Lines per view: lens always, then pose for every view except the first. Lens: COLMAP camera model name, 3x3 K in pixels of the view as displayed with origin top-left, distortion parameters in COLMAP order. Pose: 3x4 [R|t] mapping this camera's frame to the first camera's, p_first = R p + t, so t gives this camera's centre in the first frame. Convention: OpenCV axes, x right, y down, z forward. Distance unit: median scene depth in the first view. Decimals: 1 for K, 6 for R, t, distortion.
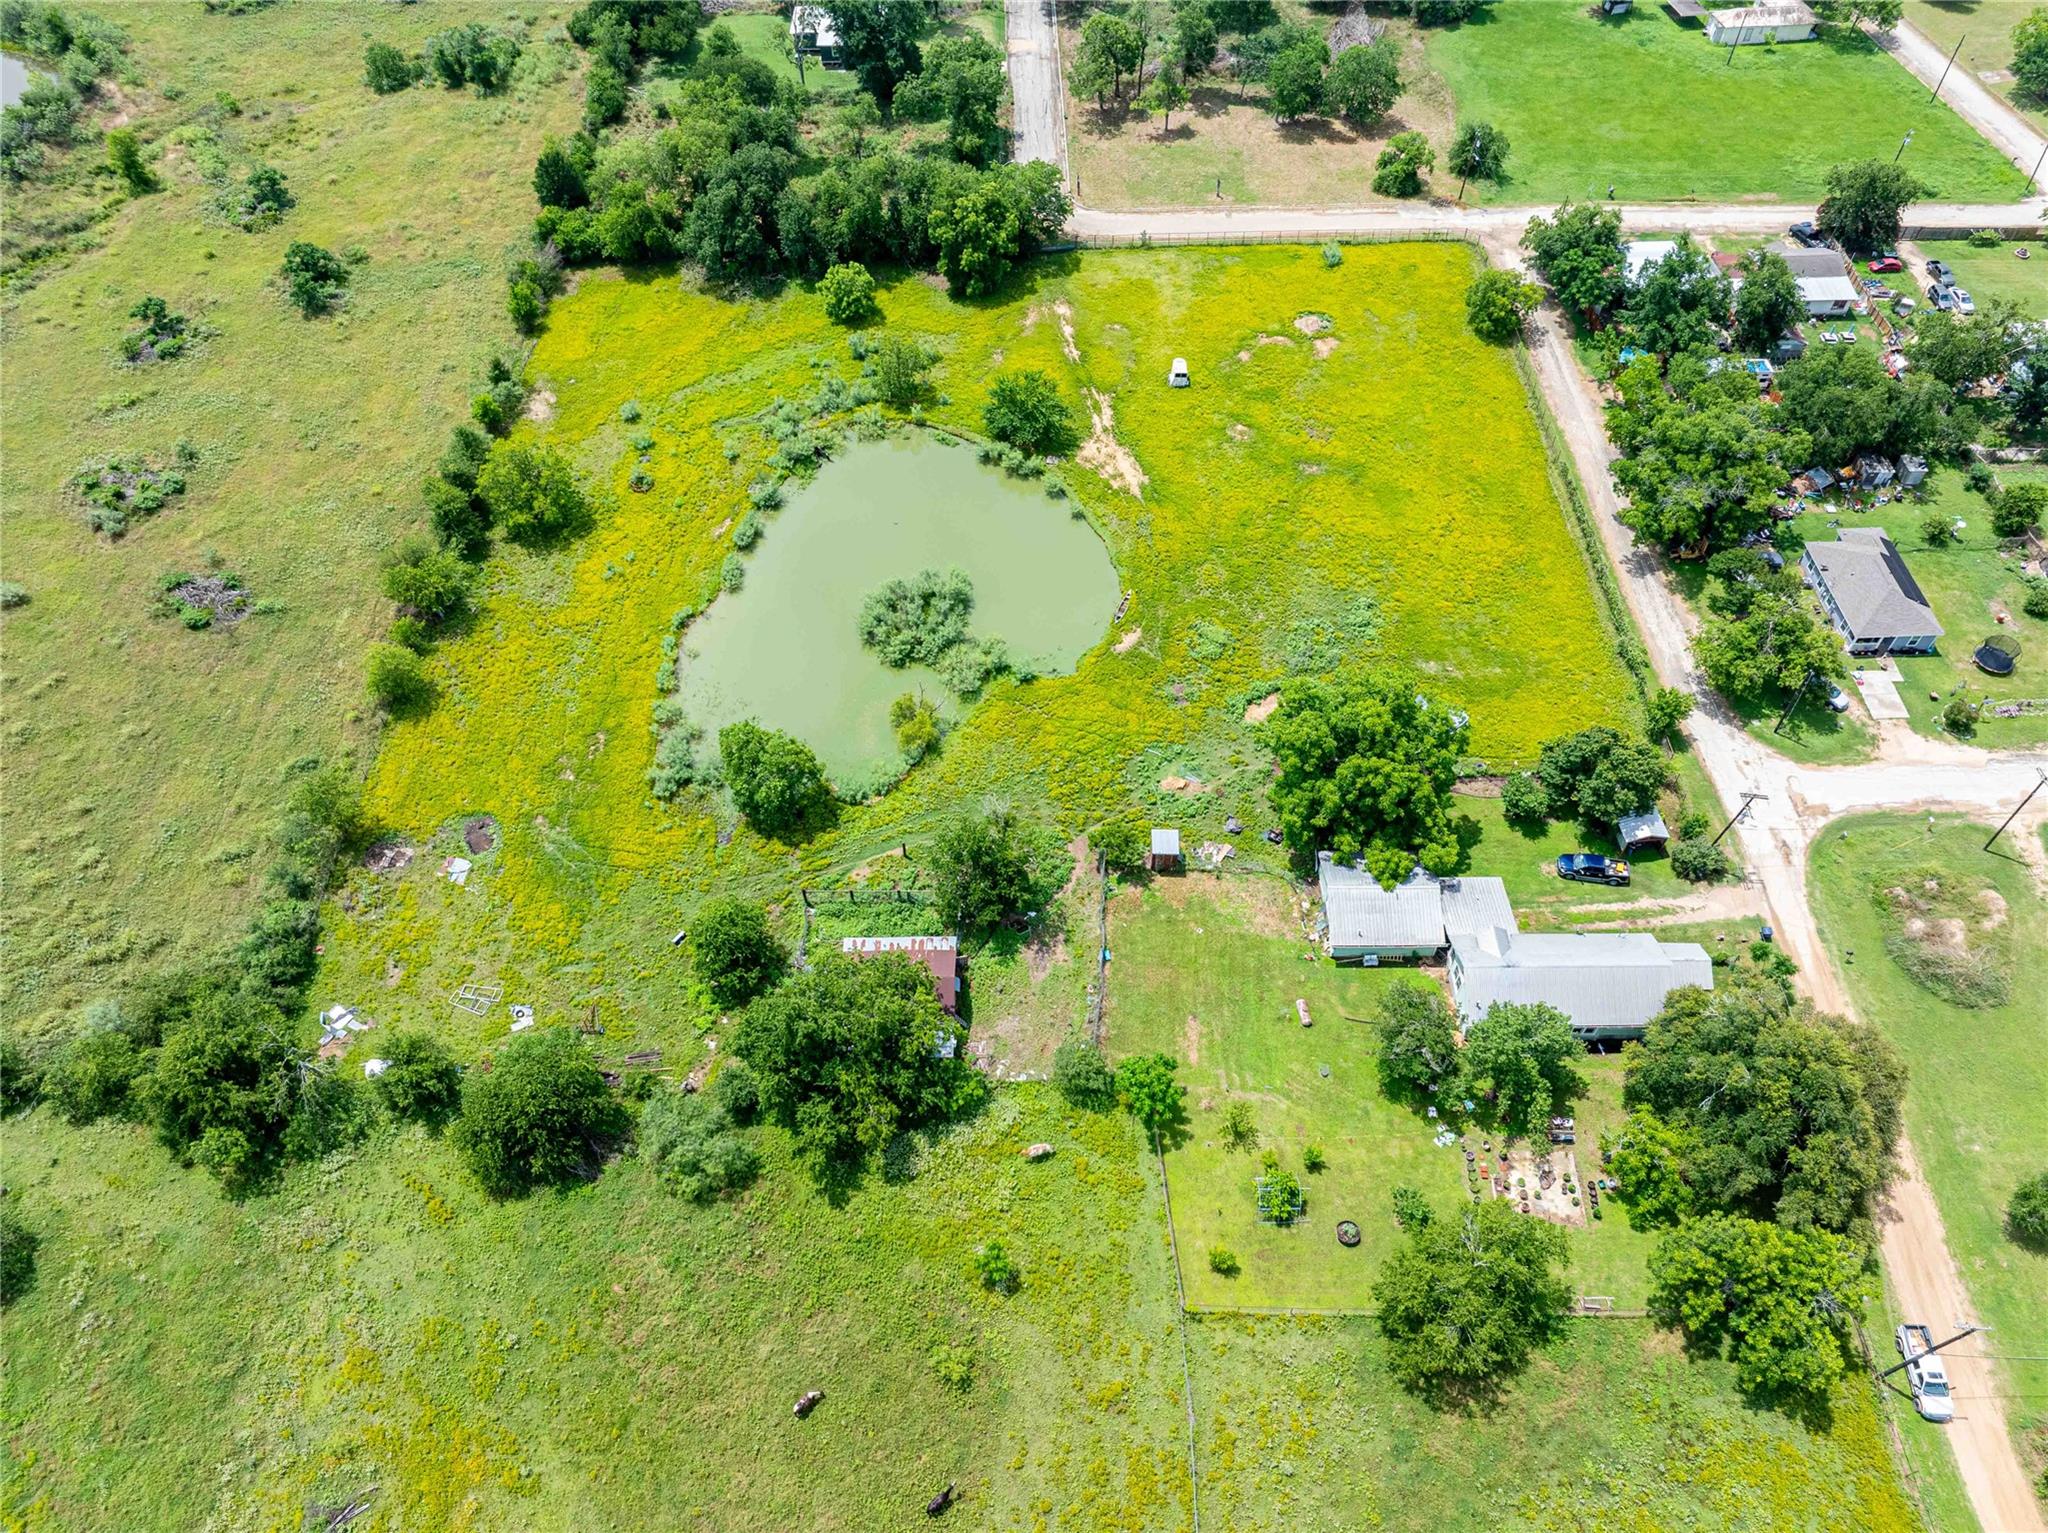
lens RADIAL K [[1428.6, 0, 1034.9], [0, 1428.6, 776.8], [0, 0, 1]] dist [-0.031568, 0.000586]
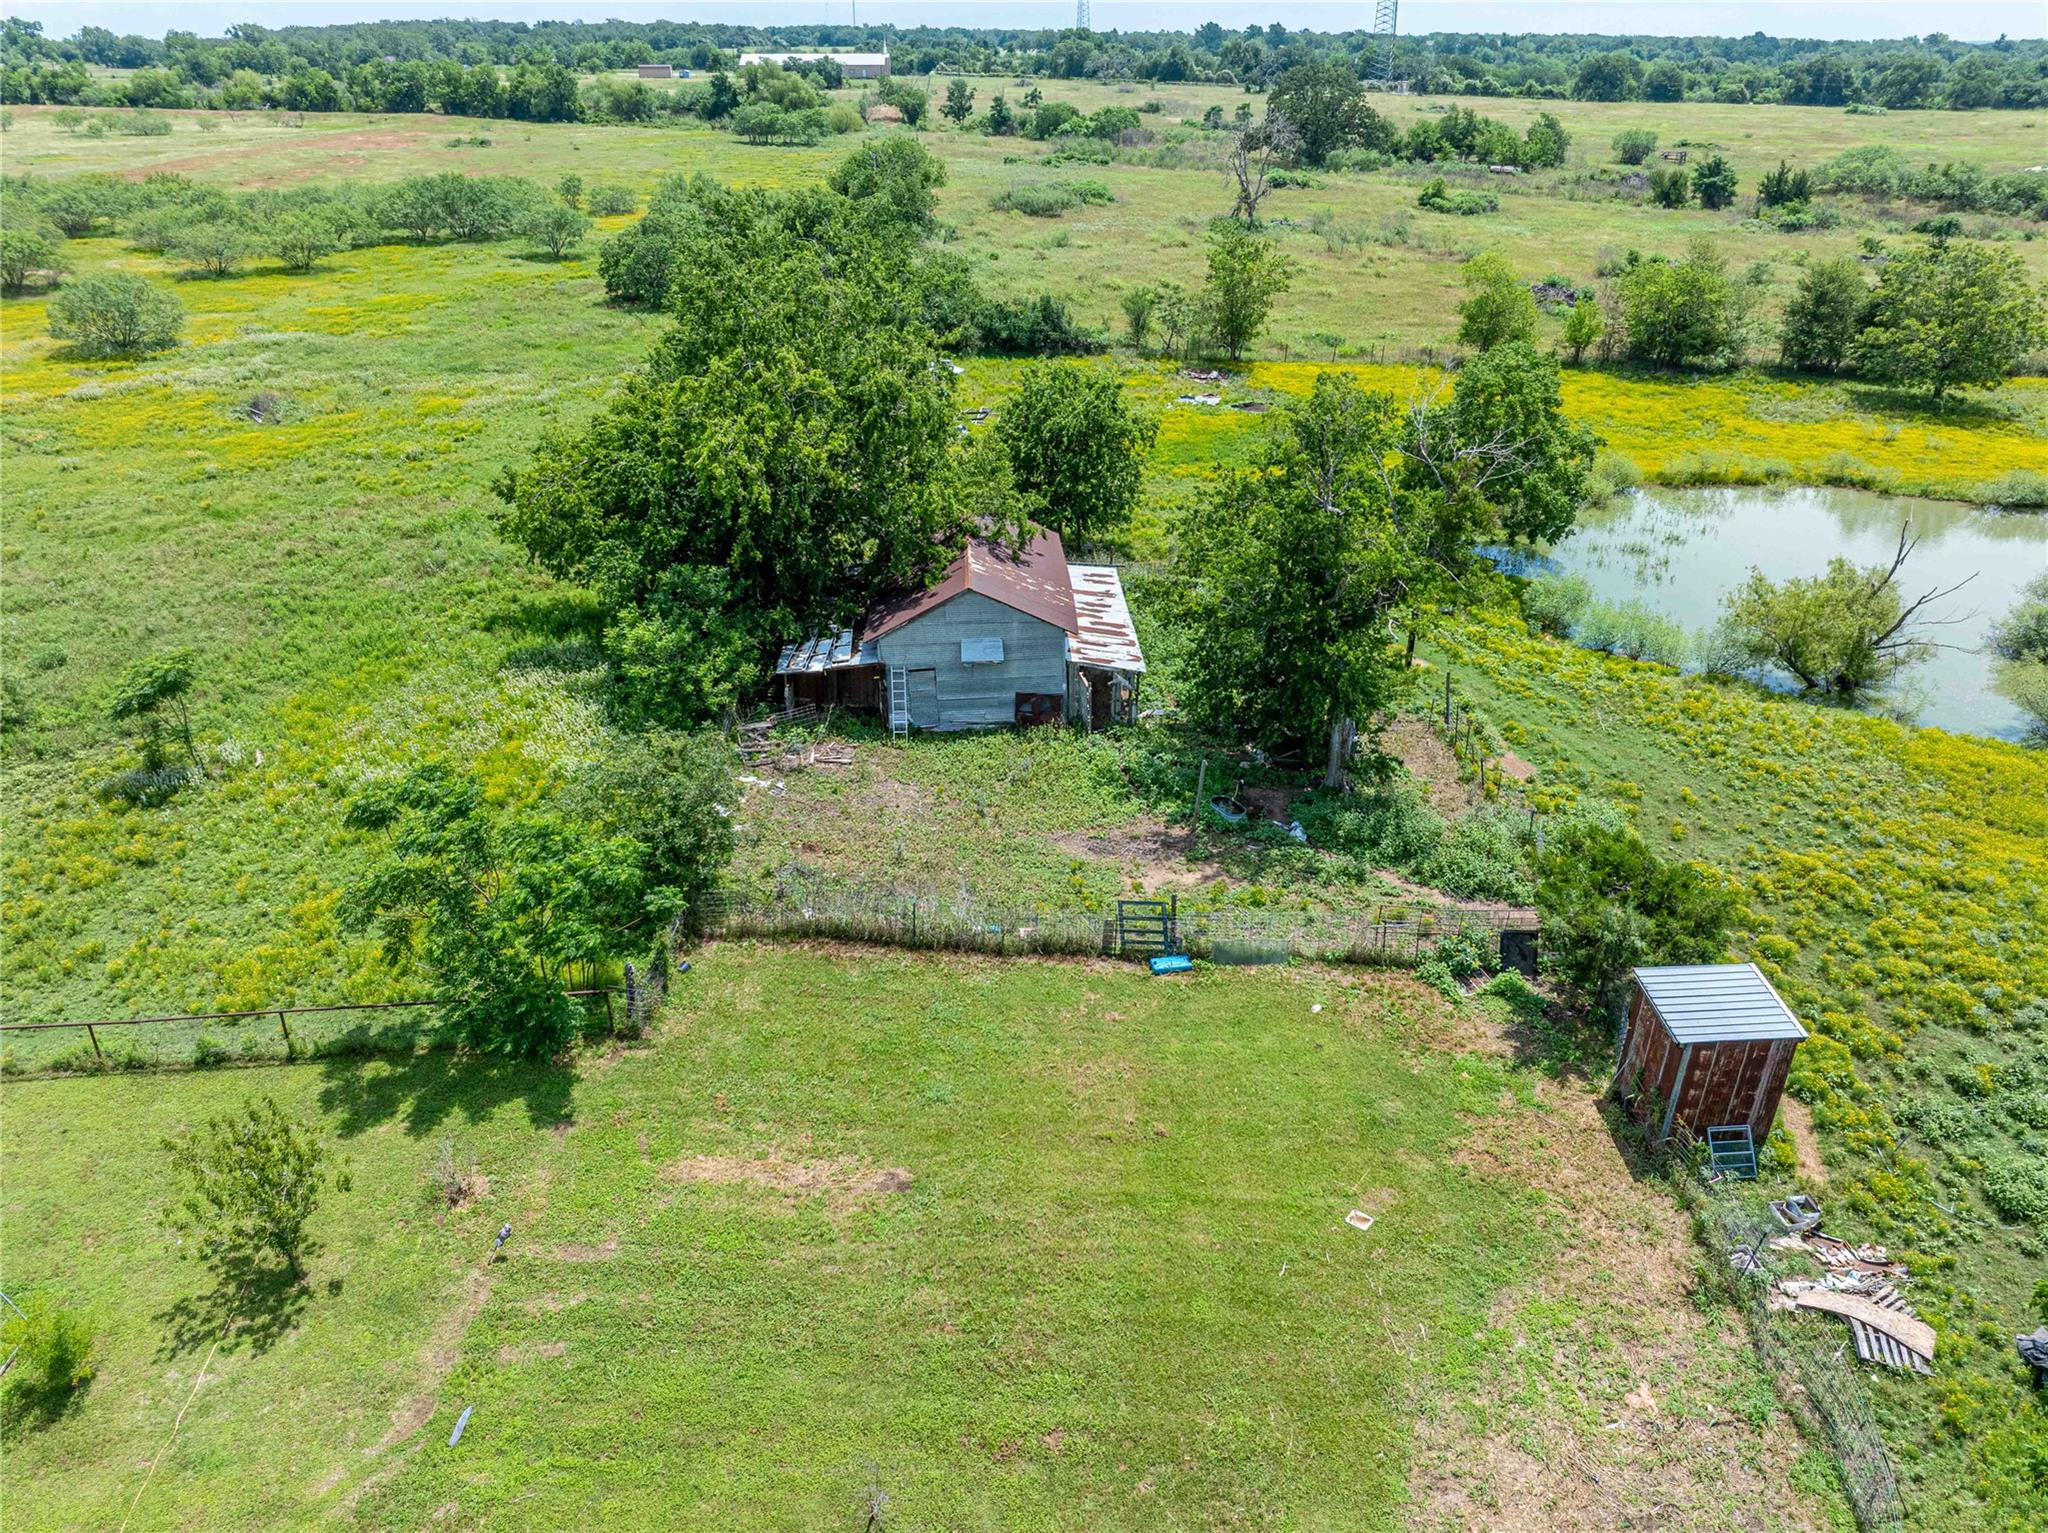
lens RADIAL K [[1428.6, 0, 1022.8], [0, 1428.6, 763.8], [0, 0, 1]] dist [-0.031568, 0.000586]
pose [[0.032130, 0.453446, -0.890704, 0.229951], [-0.788779, 0.558816, 0.256032, 0.046131], [0.613837, 0.694342, 0.375624, 0.708126]]
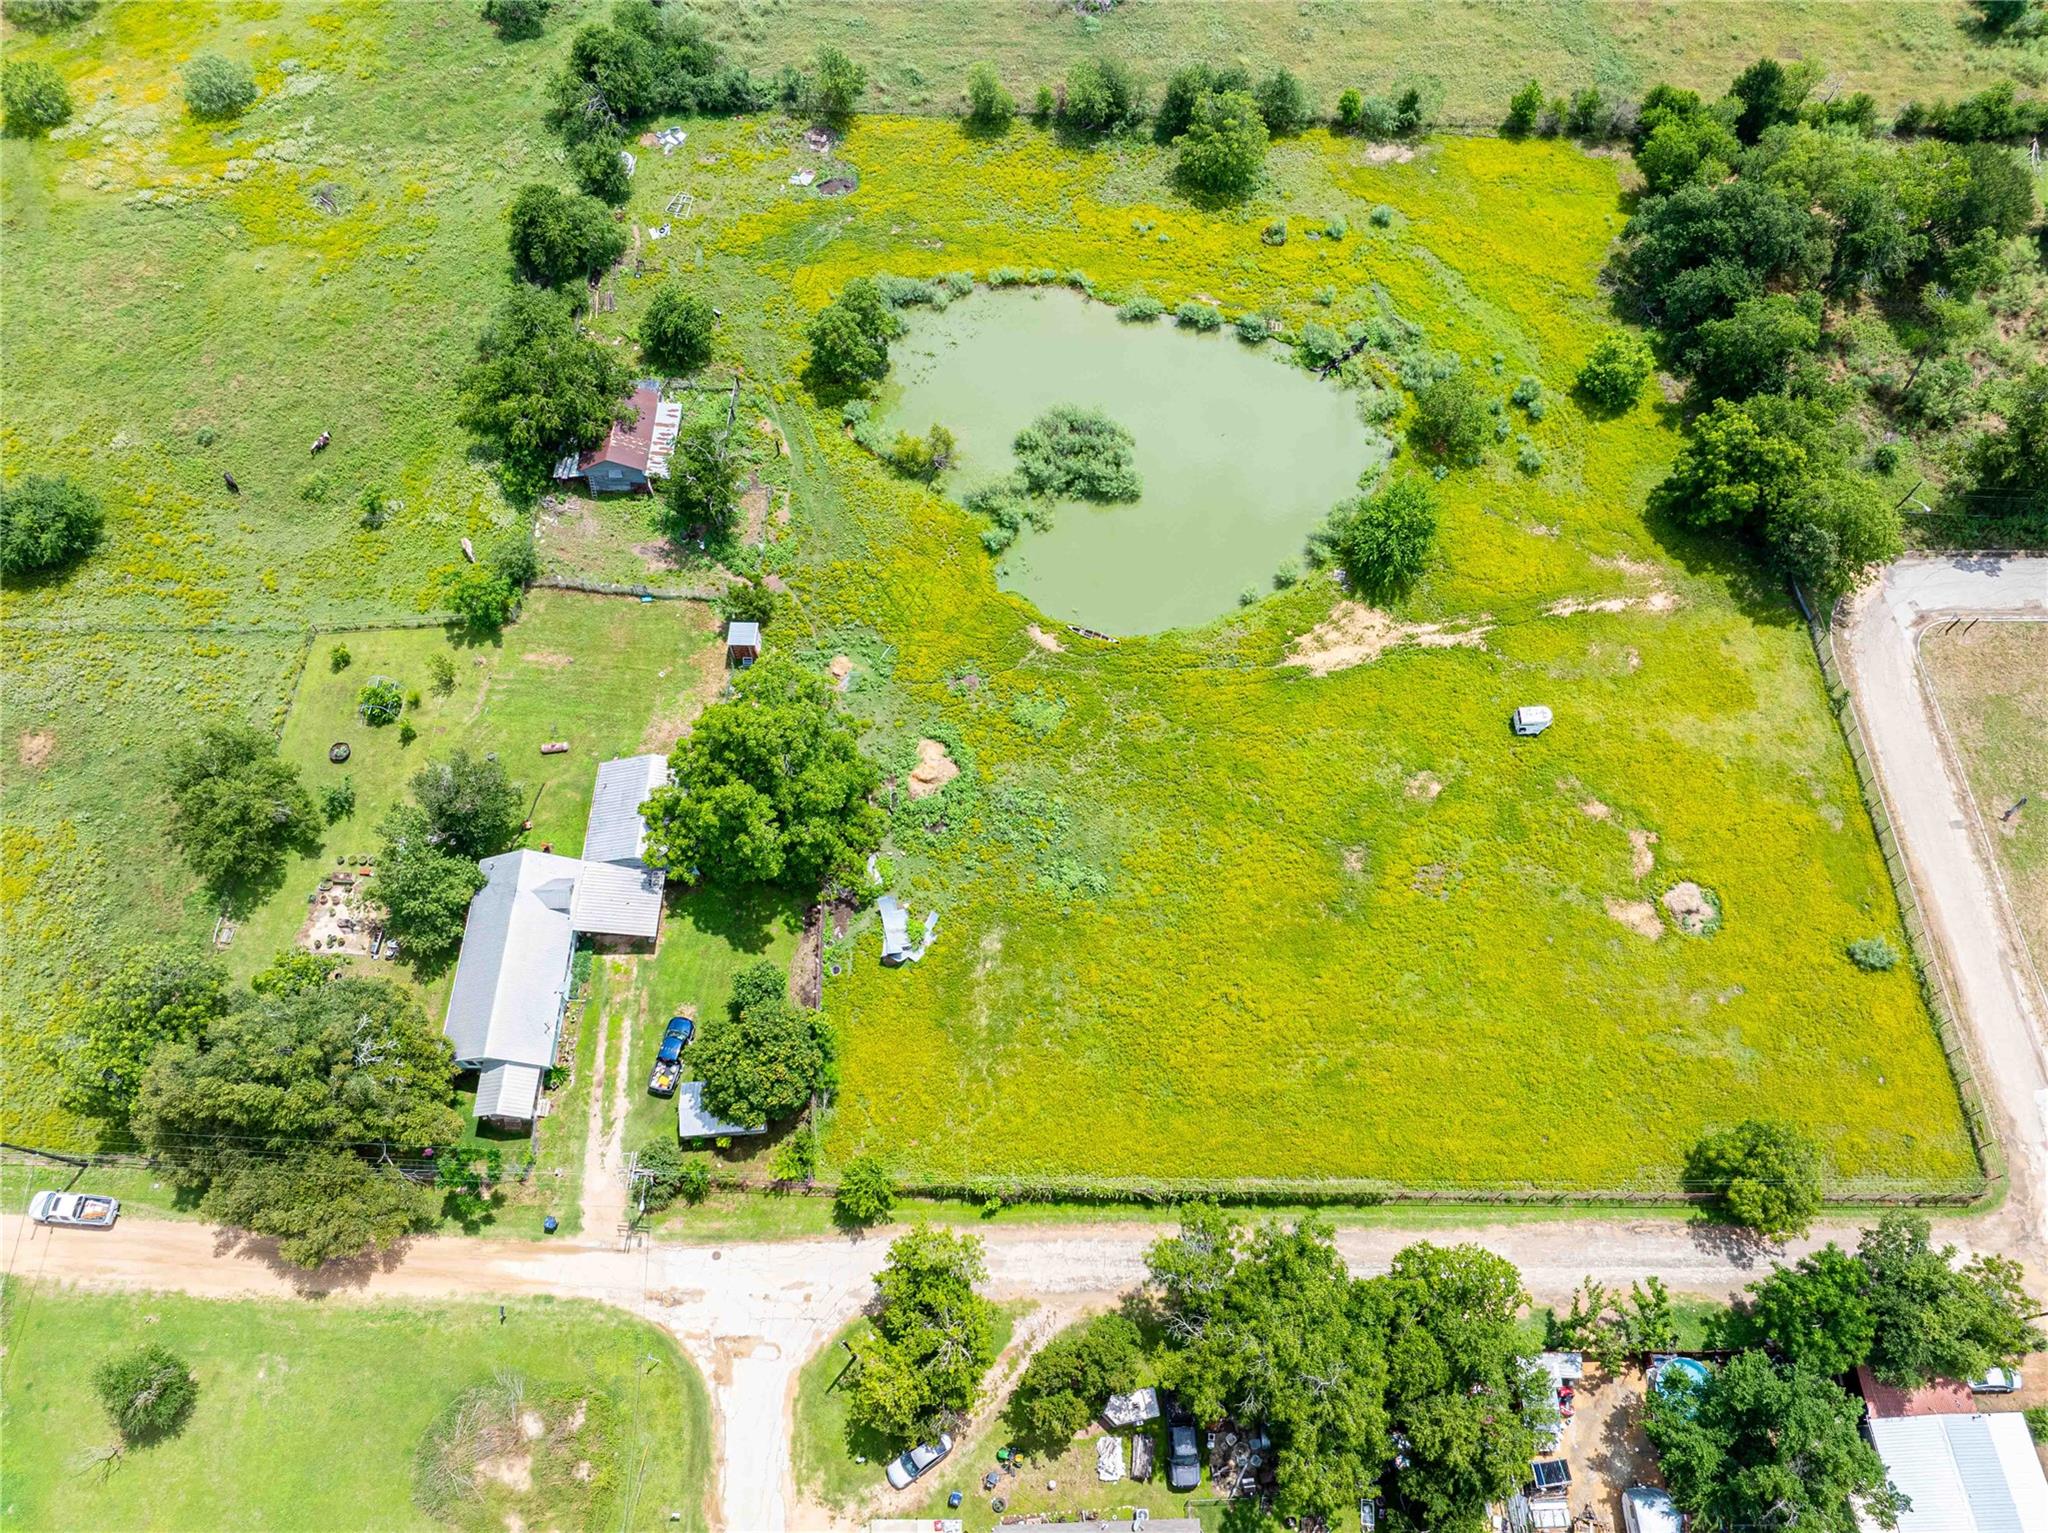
lens RADIAL K [[1428.6, 0, 1038.0], [0, 1428.6, 762.6], [0, 0, 1]] dist [-0.031568, 0.000586]
pose [[-0.019453, 0.880832, -0.473028, 0.558413], [-0.791954, 0.275210, 0.545040, -0.559246], [0.610271, 0.385219, 0.692225, 0.394232]]
